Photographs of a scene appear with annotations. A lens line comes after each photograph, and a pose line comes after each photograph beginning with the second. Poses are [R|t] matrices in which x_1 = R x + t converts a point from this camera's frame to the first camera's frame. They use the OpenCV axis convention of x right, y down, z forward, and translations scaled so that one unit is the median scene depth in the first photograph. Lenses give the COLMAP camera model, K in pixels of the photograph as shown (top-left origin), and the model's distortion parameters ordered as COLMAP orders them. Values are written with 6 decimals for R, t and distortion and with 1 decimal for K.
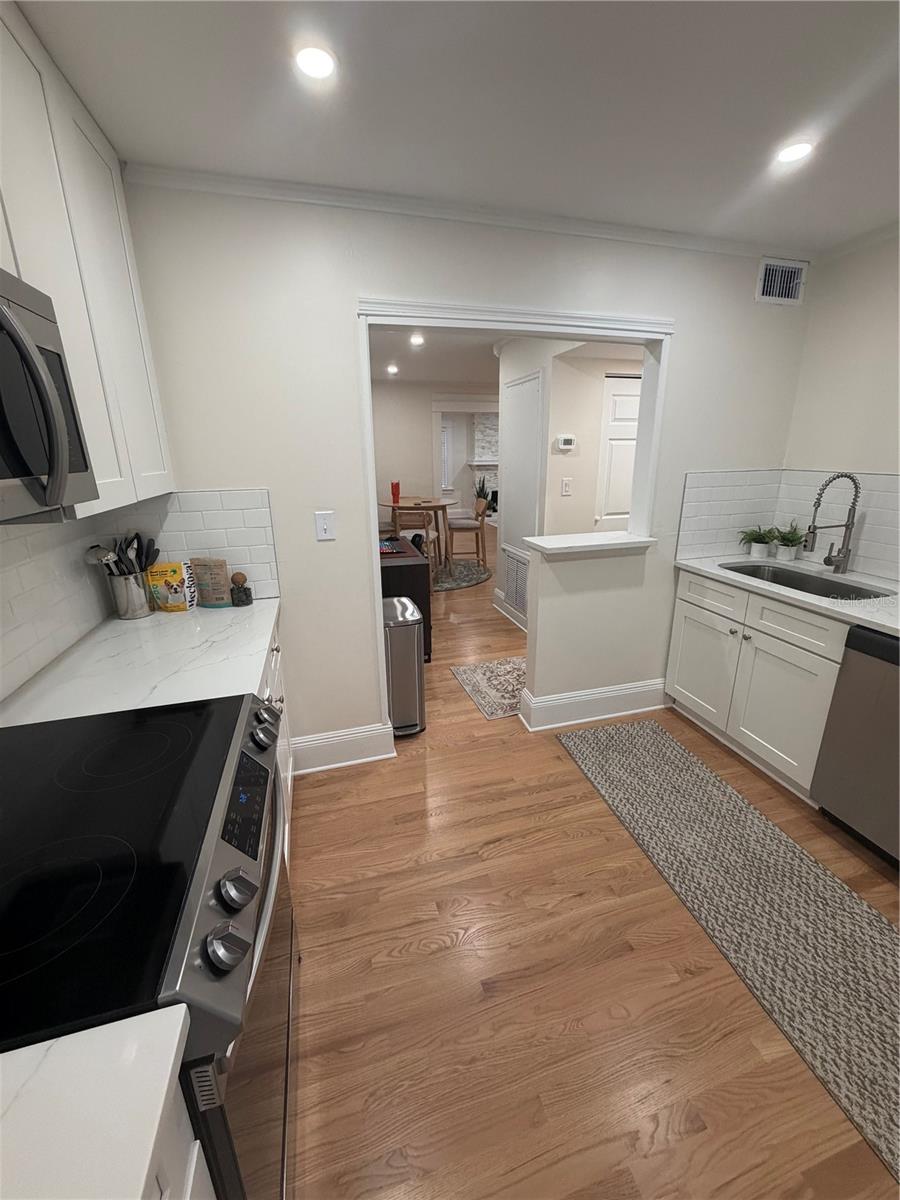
lens RADIAL K [[476.6, 0, 451.1], [0, 476.6, 596.8], [0, 0, 1]] dist [-0.003499, 0.000624]
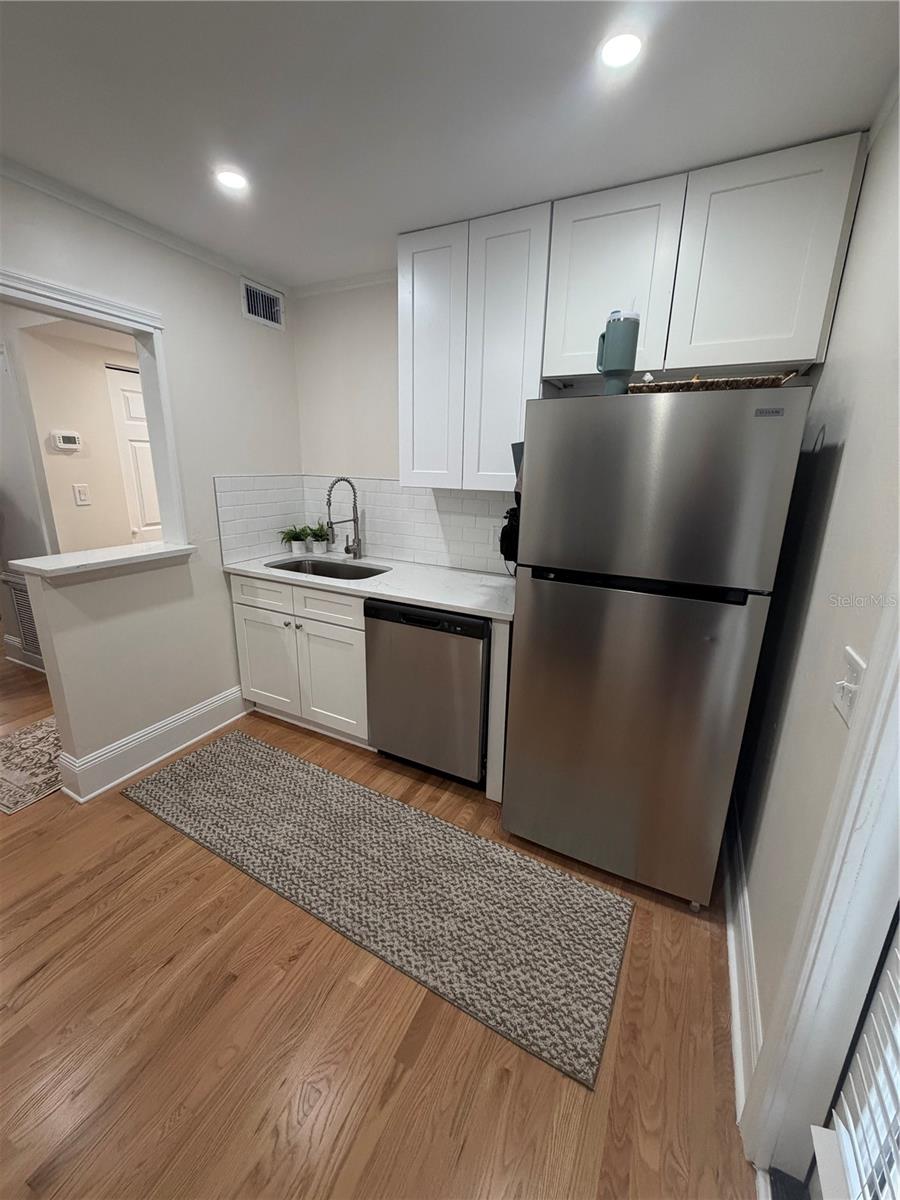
lens RADIAL K [[476.6, 0, 452.2], [0, 476.6, 596.6], [0, 0, 1]] dist [-0.003499, 0.000624]
pose [[0.671156, -0.170288, 0.721493, 0.082555], [0.184619, 0.980989, 0.059797, 0.018277], [-0.717959, 0.093068, 0.689835, -0.015702]]
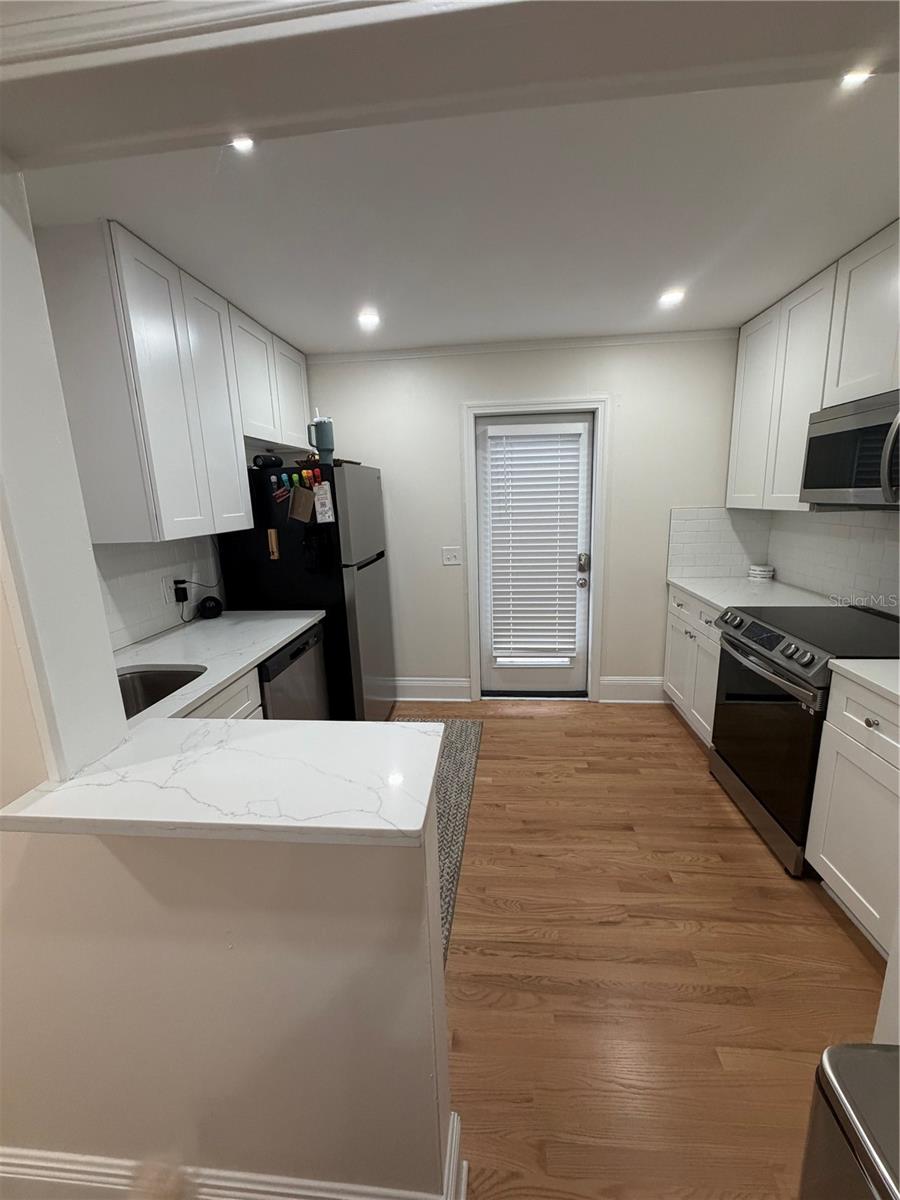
lens RADIAL K [[476.6, 0, 454.7], [0, 476.6, 593.4], [0, 0, 1]] dist [-0.003499, 0.000624]
pose [[-0.935488, -0.027959, 0.352251, 0.054892], [0.145479, 0.877987, 0.456043, -0.406929], [-0.322022, 0.477868, -0.817279, 1.344033]]
